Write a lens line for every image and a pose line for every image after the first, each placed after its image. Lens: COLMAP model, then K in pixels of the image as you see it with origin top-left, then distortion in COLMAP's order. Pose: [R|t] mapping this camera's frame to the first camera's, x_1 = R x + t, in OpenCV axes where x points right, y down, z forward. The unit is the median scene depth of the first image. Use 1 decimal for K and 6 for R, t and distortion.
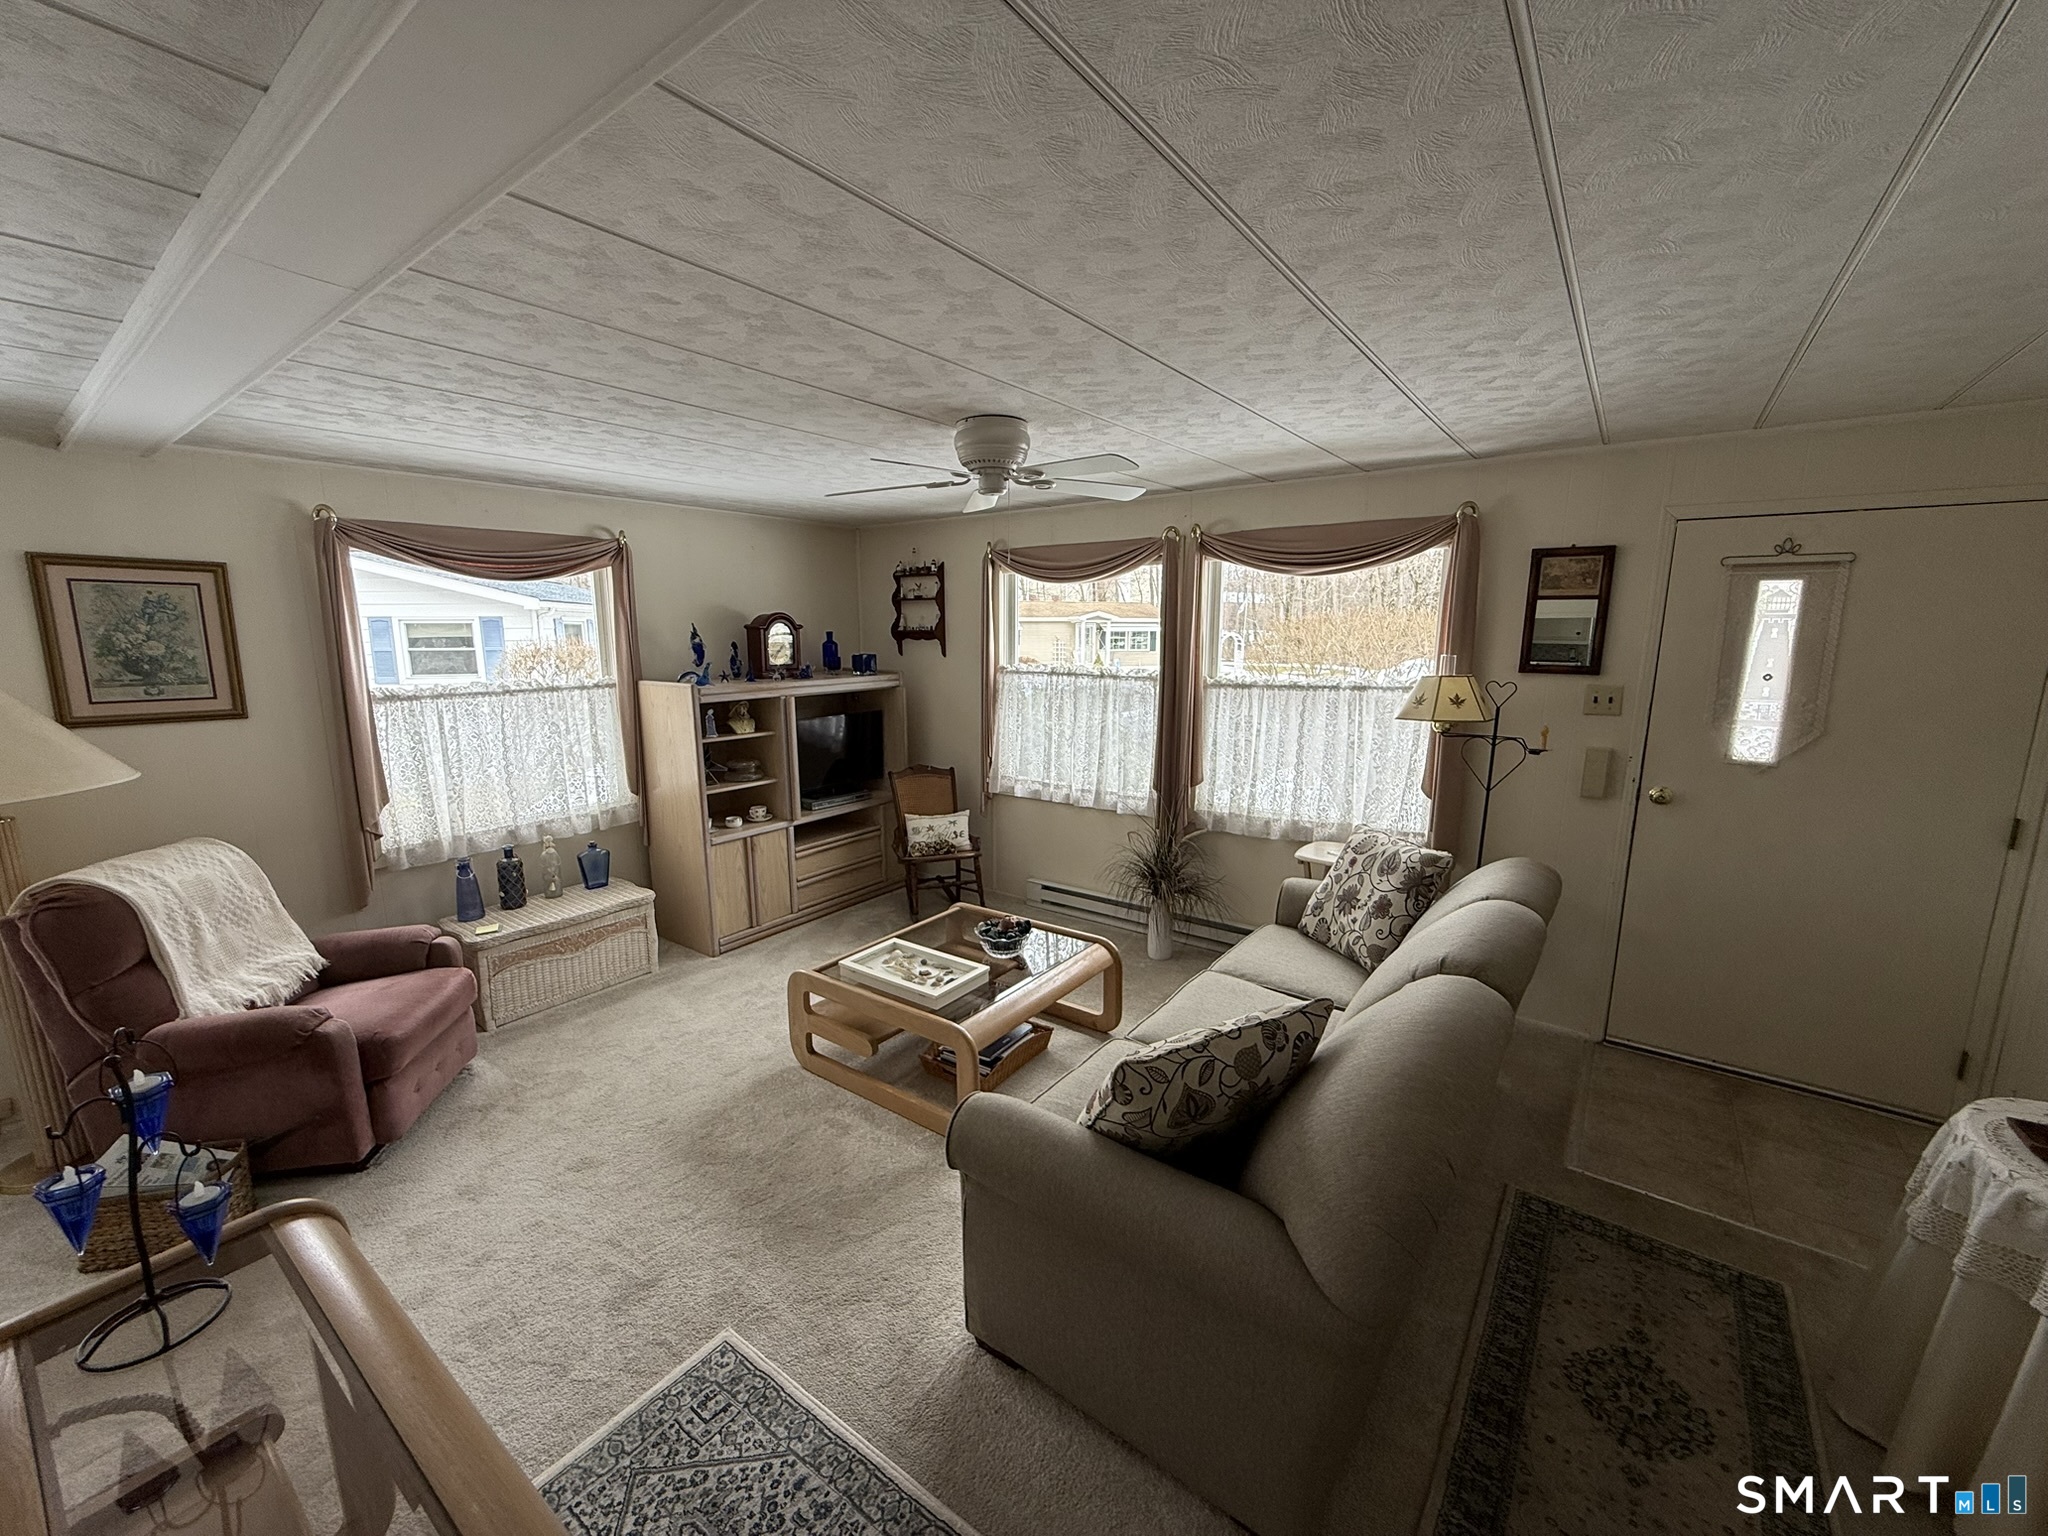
lens RADIAL K [[809.8, 0, 1018.5], [0, 809.8, 767.7], [0, 0, 1]] dist [0.000204, 0.000044]
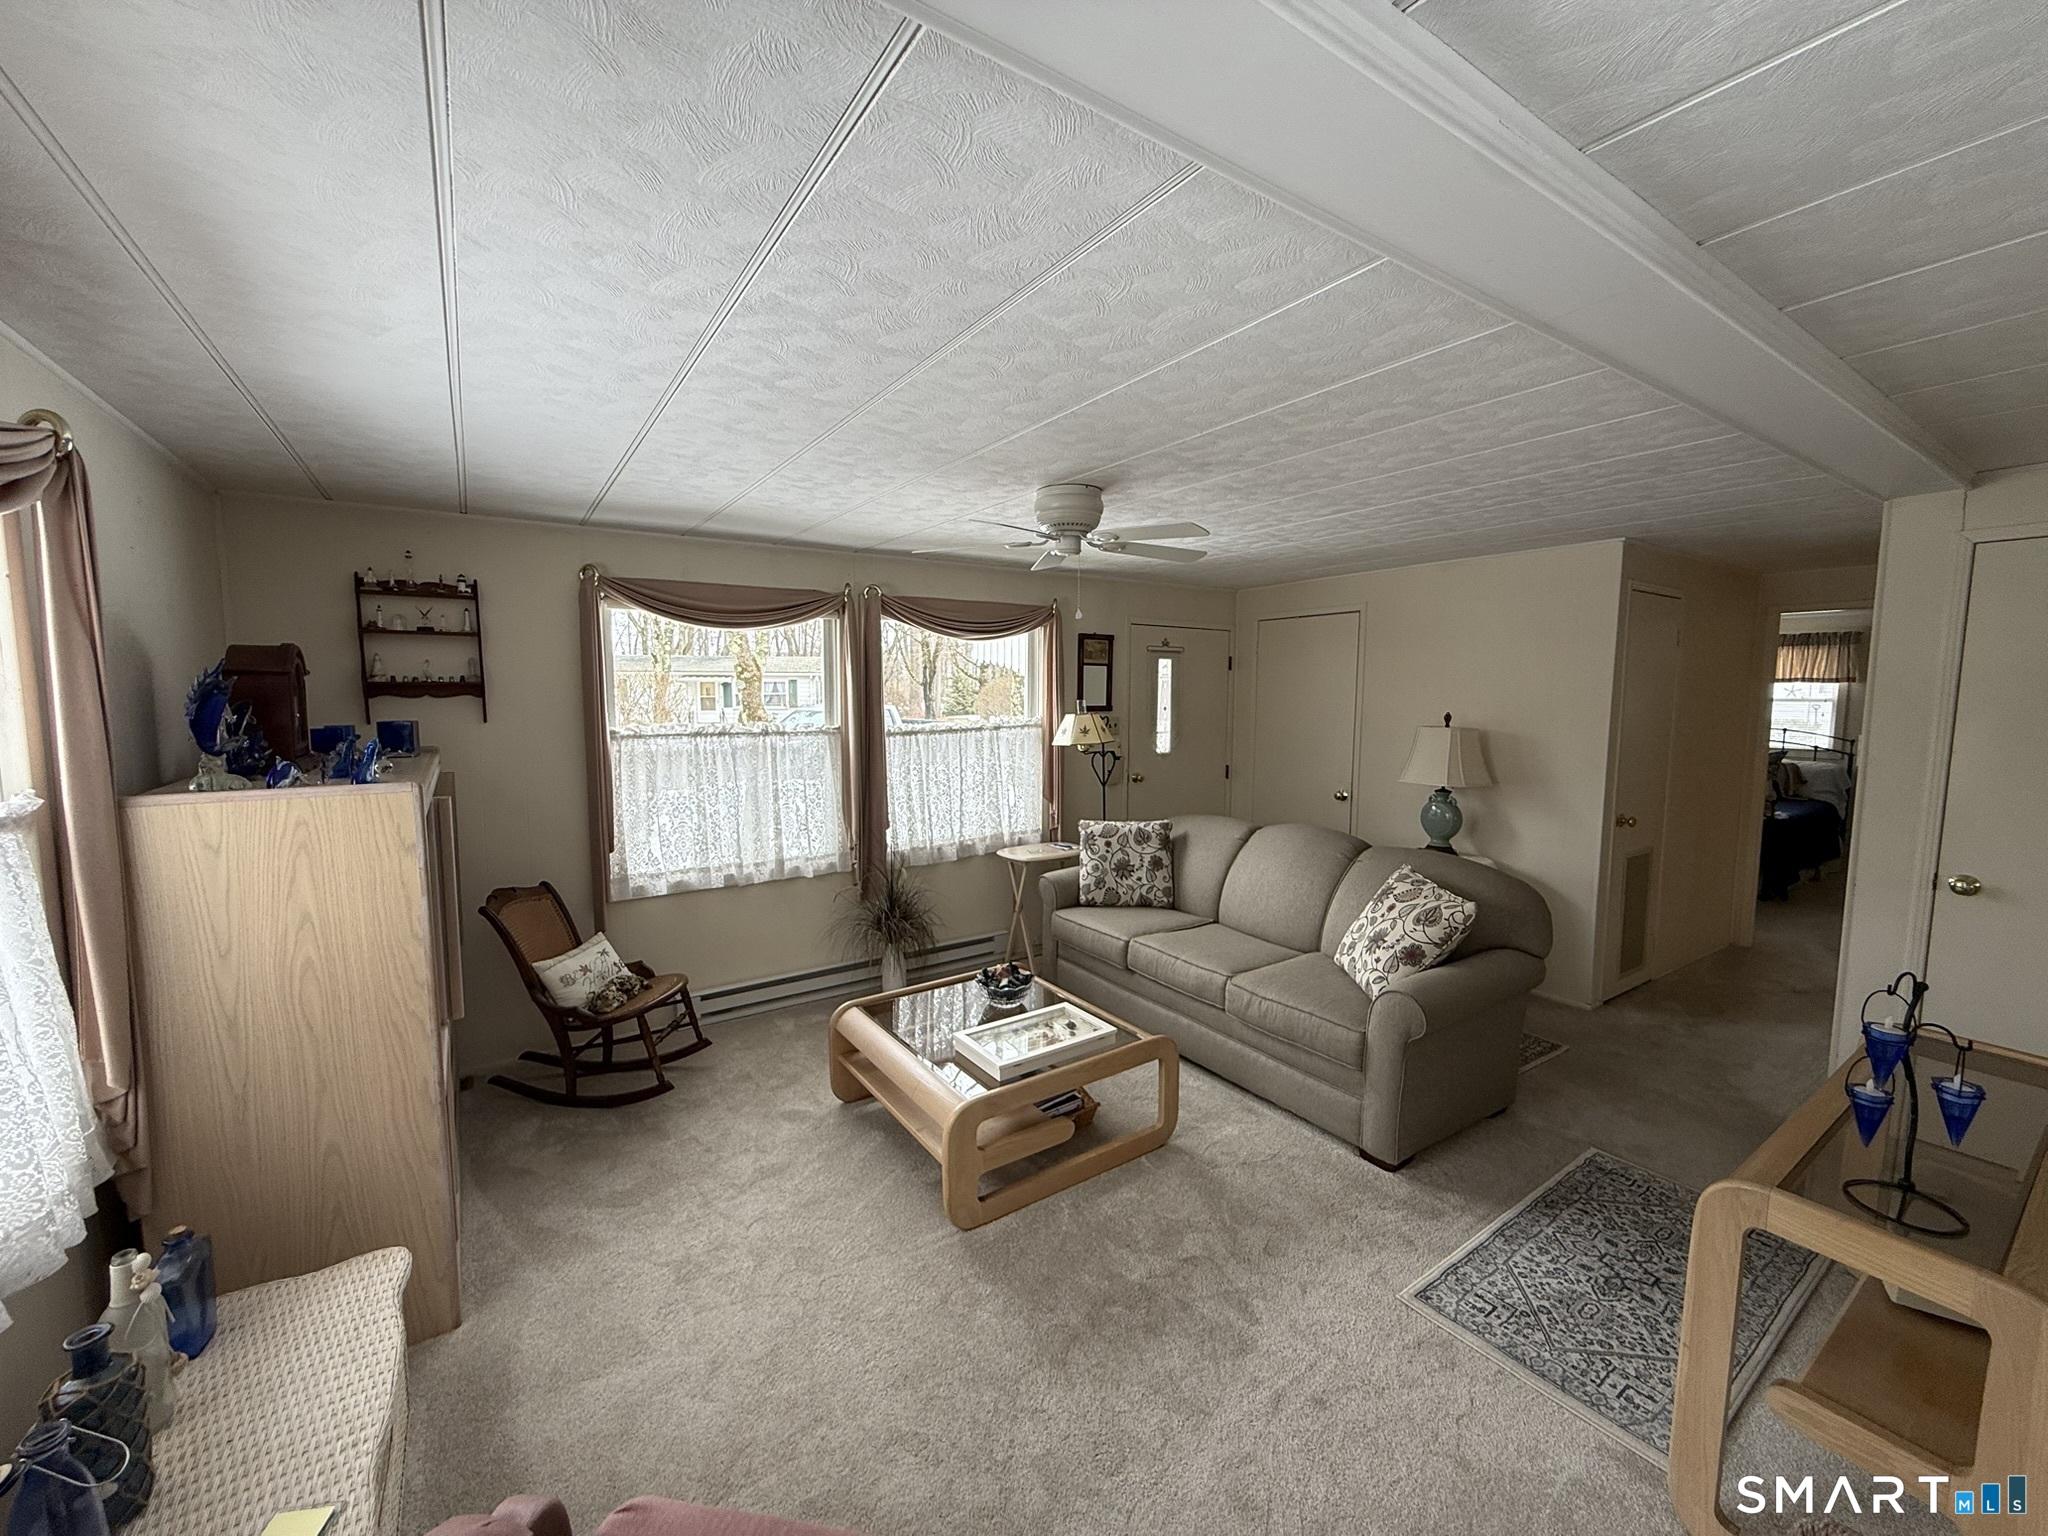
lens RADIAL K [[809.8, 0, 1018.5], [0, 809.8, 767.7], [0, 0, 1]] dist [0.000204, 0.000044]
pose [[0.334611, -0.088204, 0.938219, -0.729560], [0.161708, 0.986216, 0.035044, -0.069010], [-0.928378, 0.139992, 0.344262, 0.483757]]
